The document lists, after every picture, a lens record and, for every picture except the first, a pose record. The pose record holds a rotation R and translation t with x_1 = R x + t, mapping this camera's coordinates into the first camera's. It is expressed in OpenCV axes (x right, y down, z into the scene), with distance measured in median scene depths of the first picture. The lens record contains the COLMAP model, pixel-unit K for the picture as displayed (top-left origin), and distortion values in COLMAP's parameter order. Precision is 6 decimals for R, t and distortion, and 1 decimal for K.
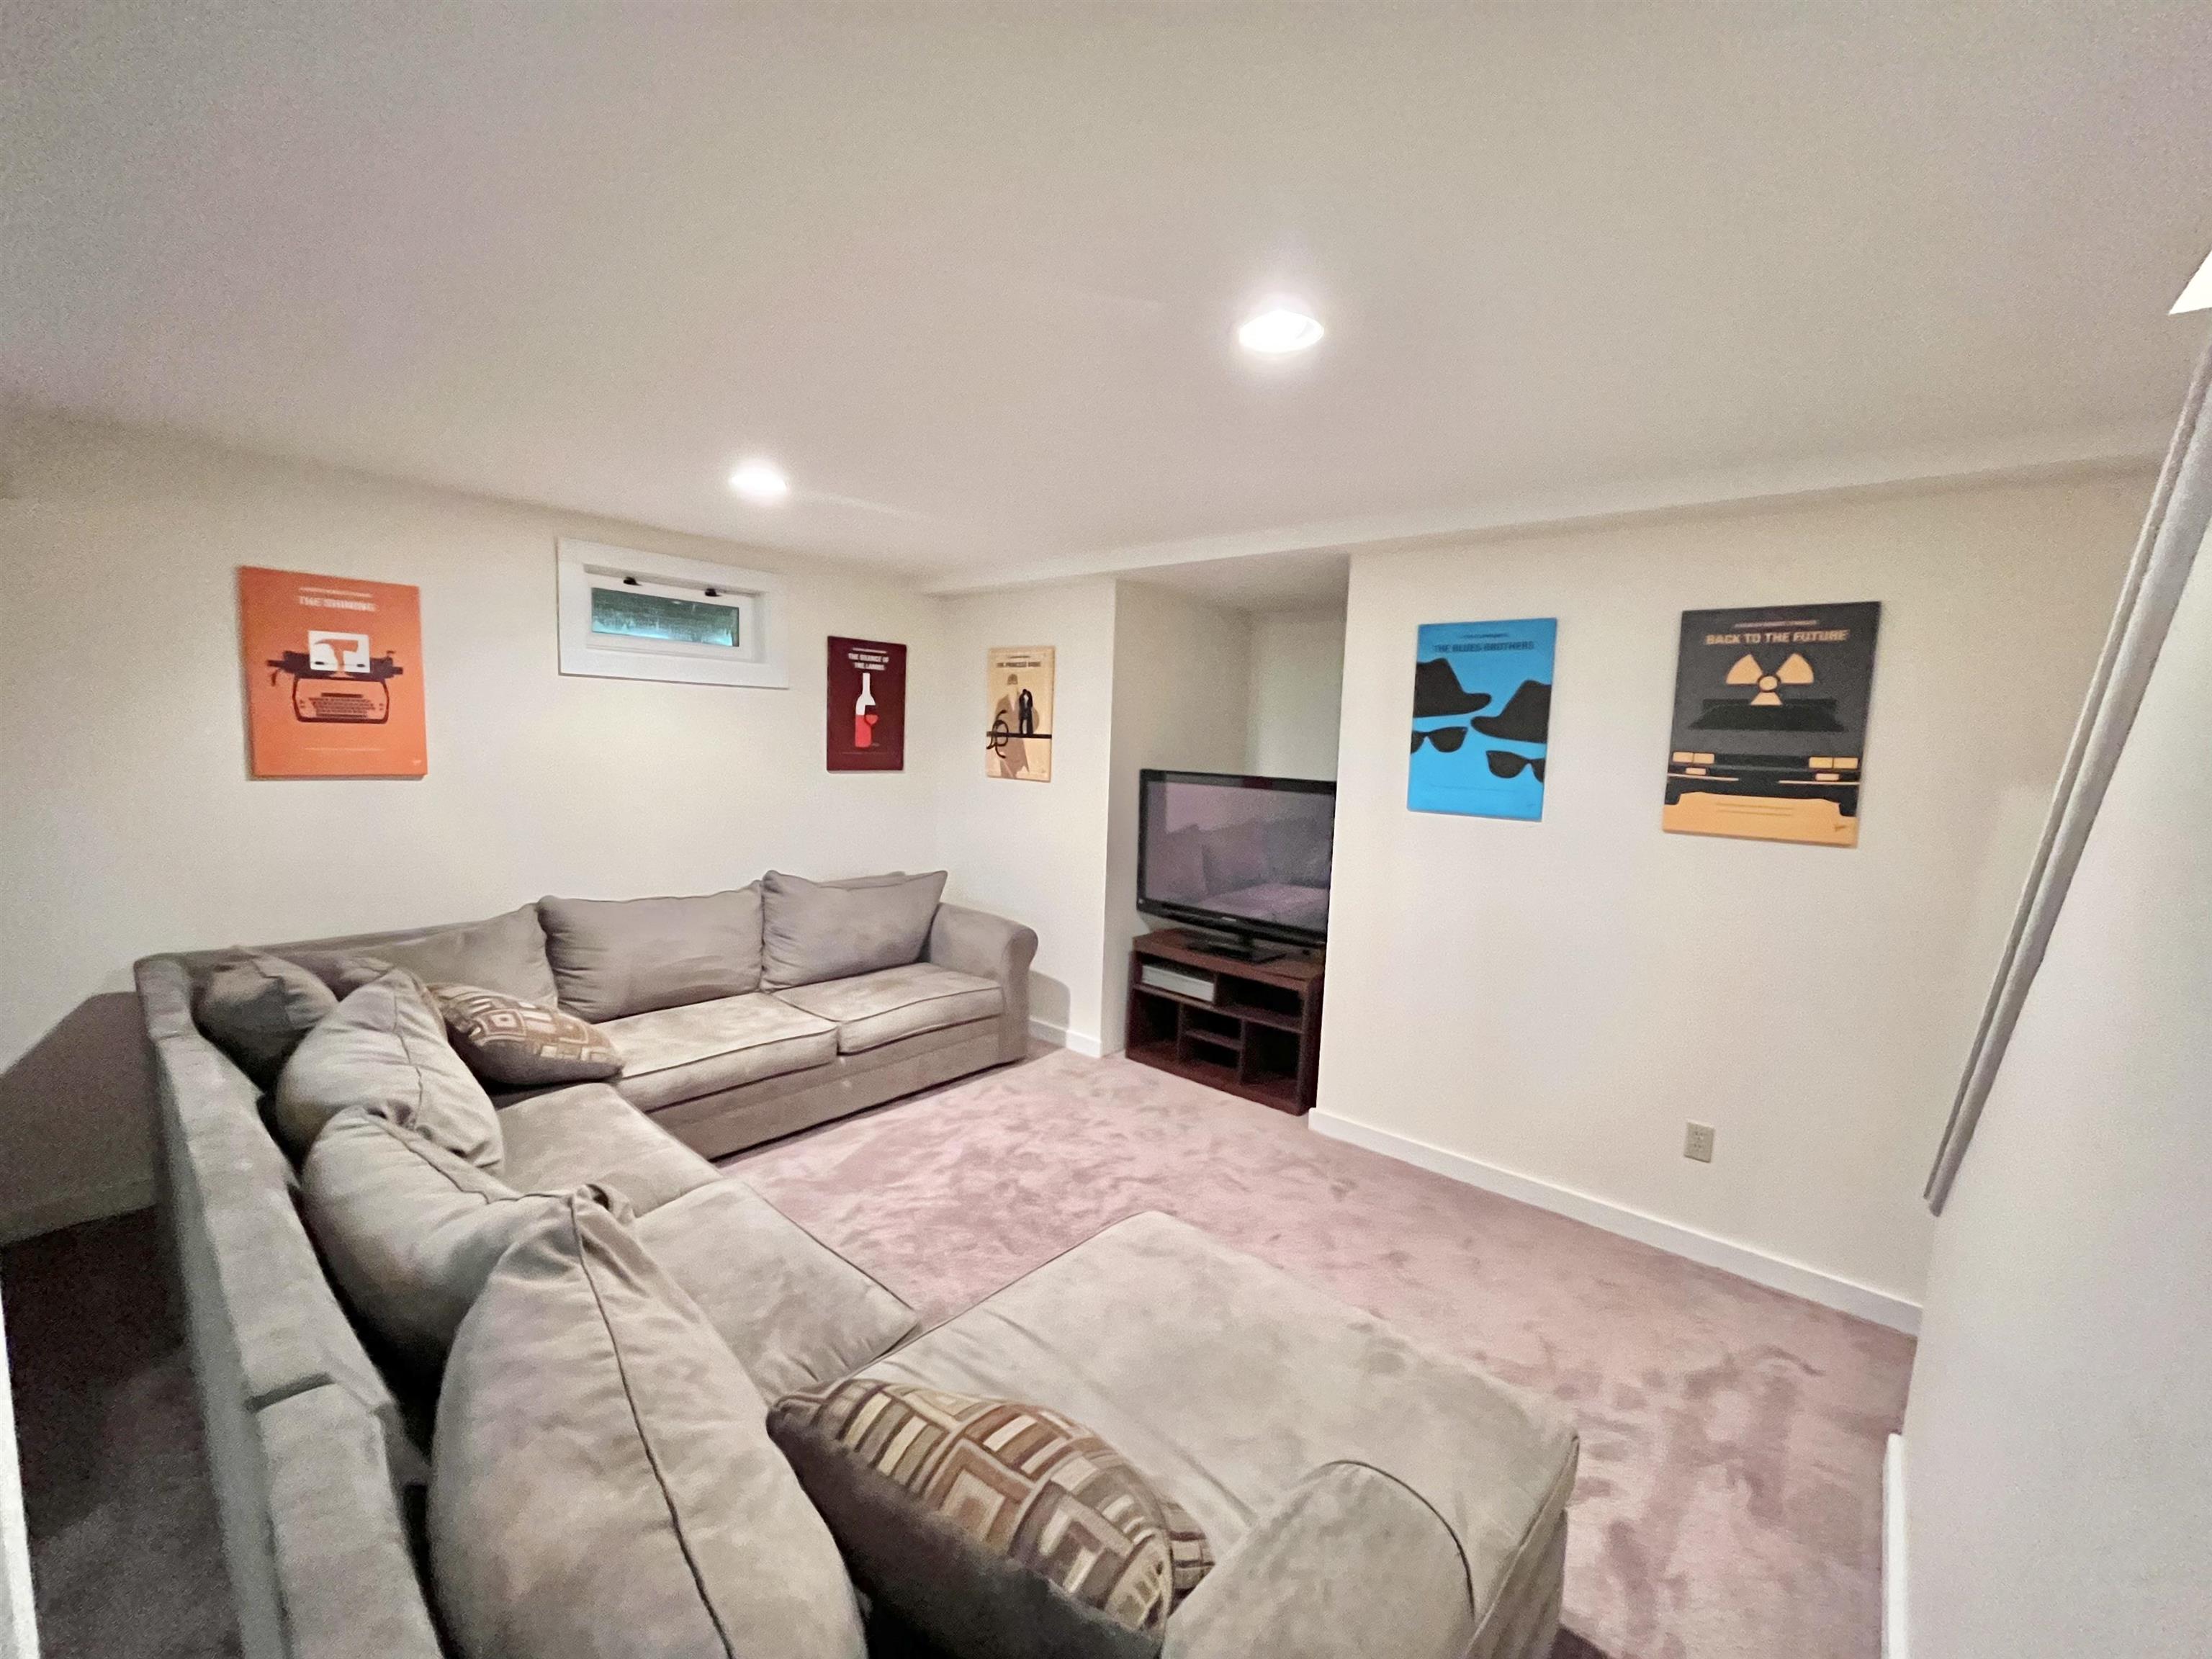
lens RADIAL K [[899.0, 0, 1098.0], [0, 899.0, 832.1], [0, 0, 1]] dist [-0.006200, -0.000202]
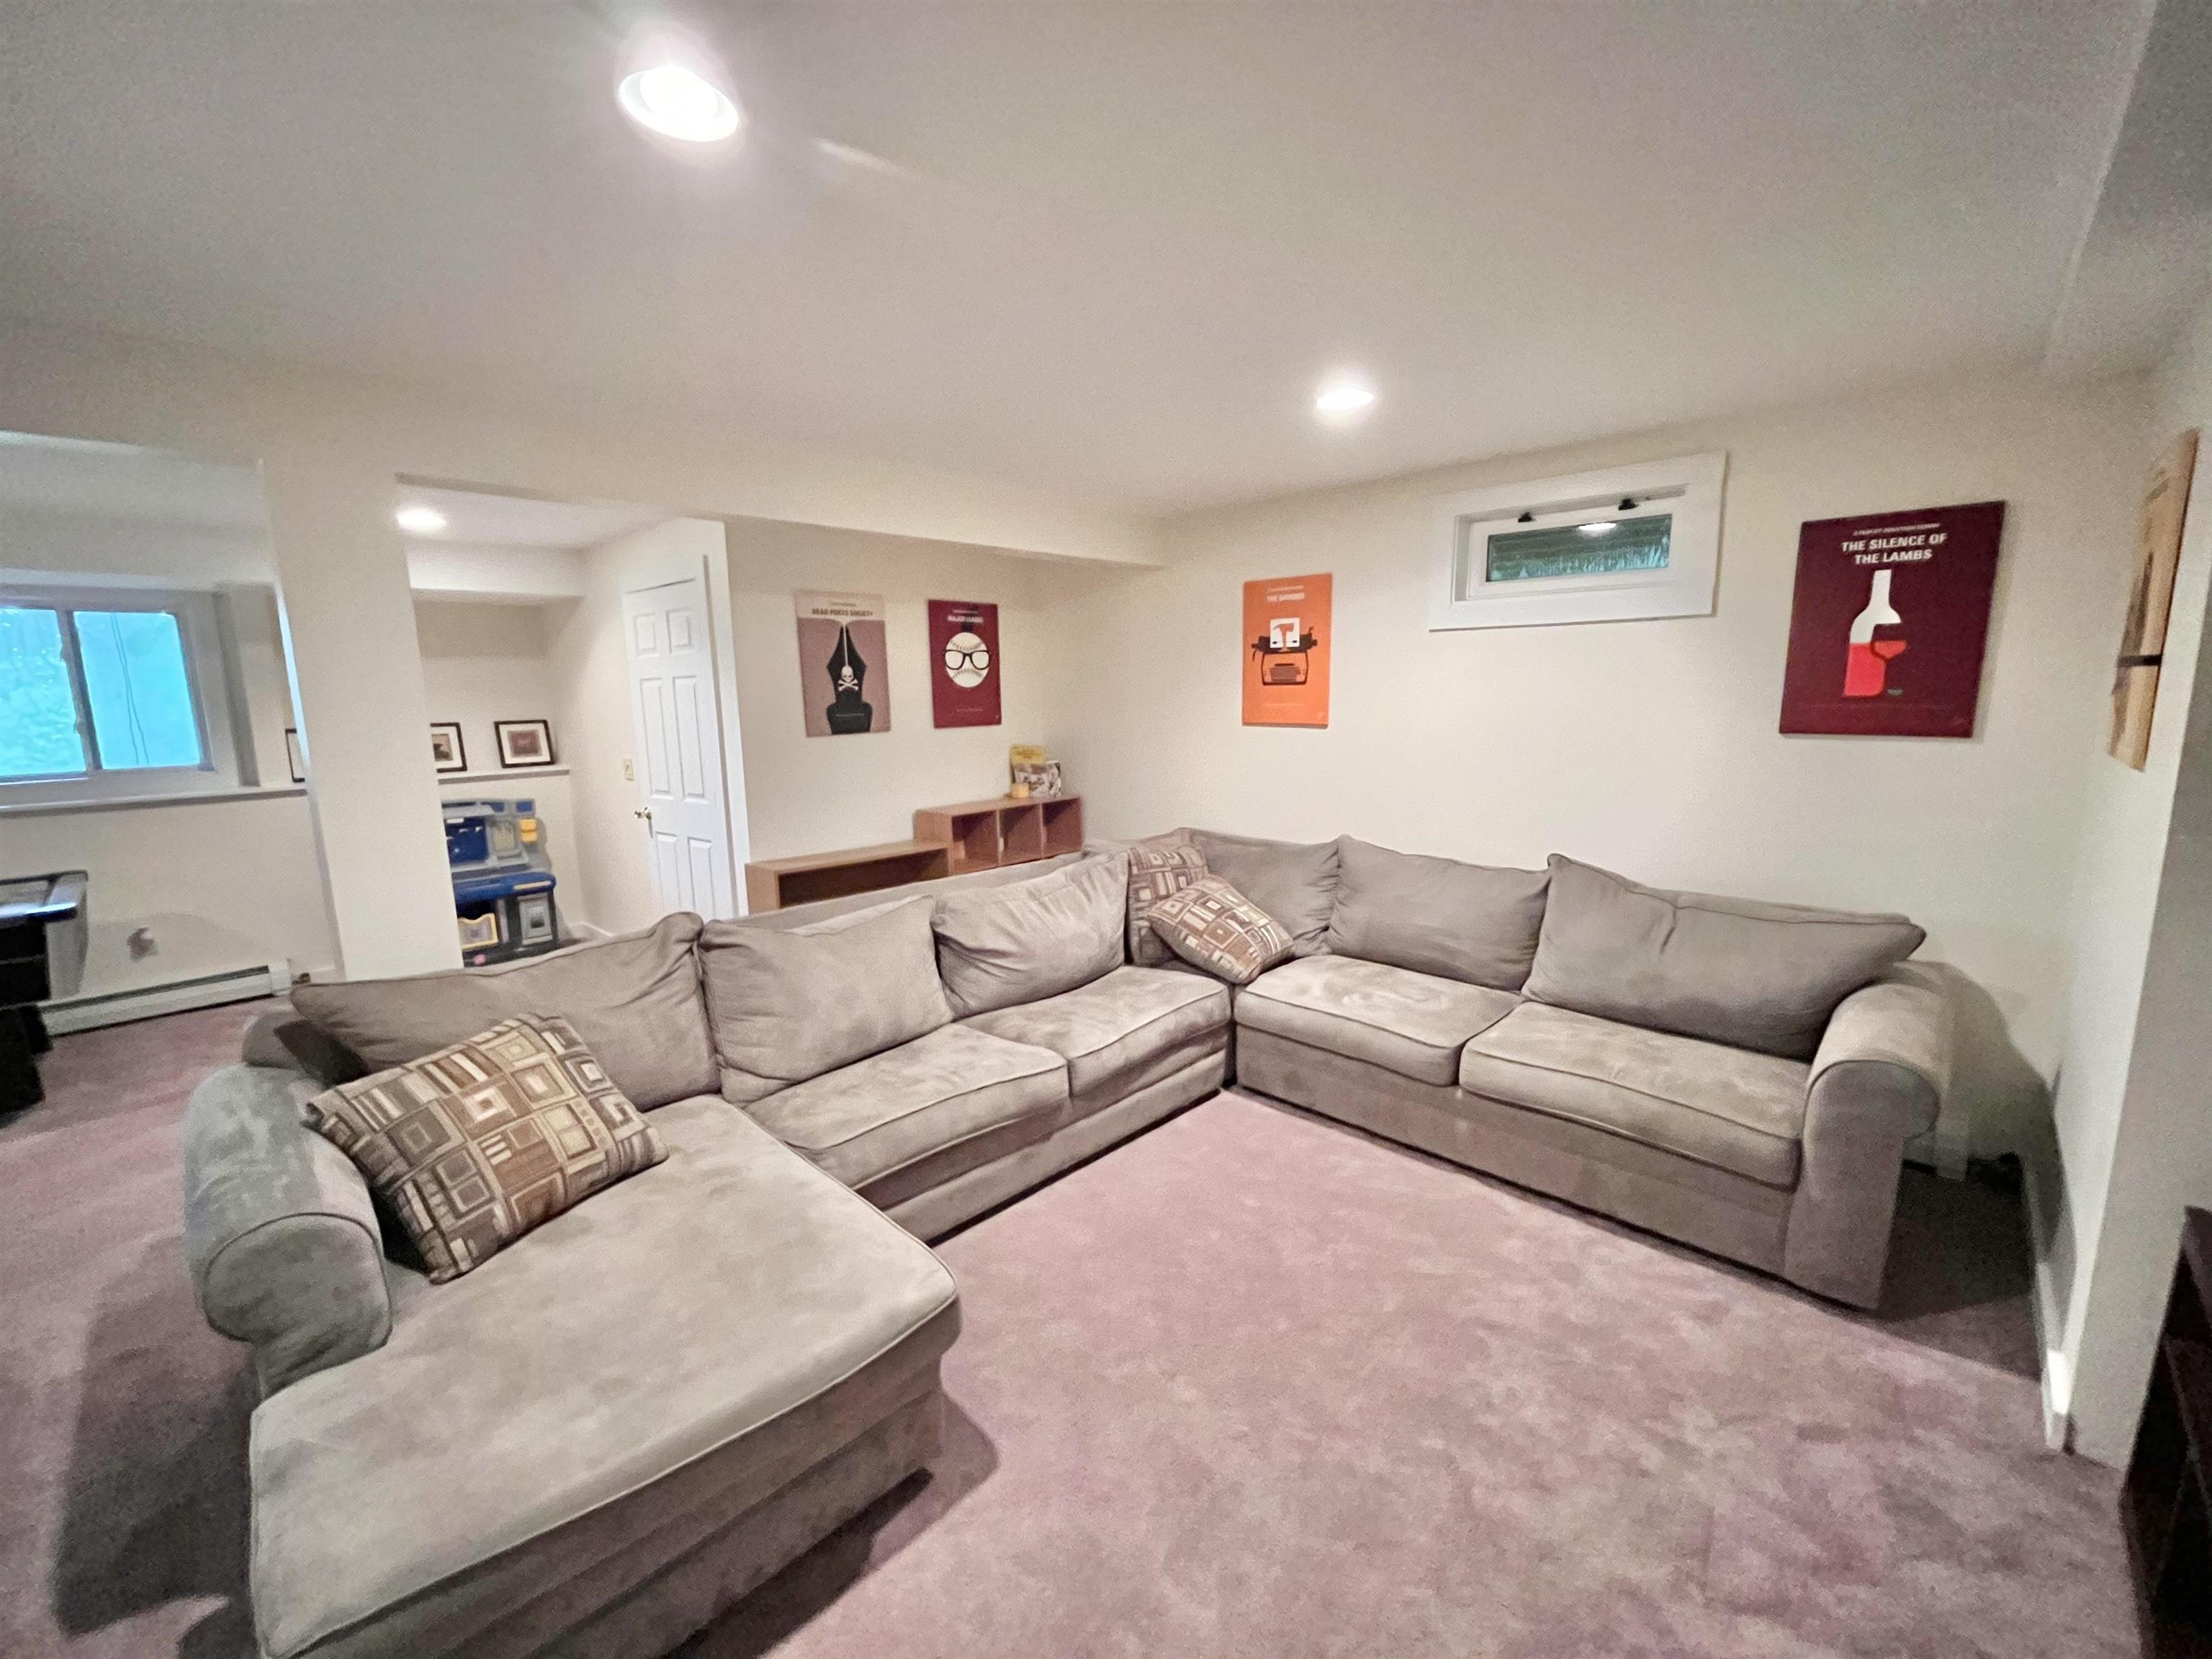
lens RADIAL K [[899.0, 0, 1098.6], [0, 899.0, 824.2], [0, 0, 1]] dist [-0.006200, -0.000202]
pose [[-0.055467, 0.126710, -0.990388, 0.506308], [-0.086324, 0.987592, 0.131187, -0.060592], [0.994722, 0.092770, -0.043841, 0.716218]]
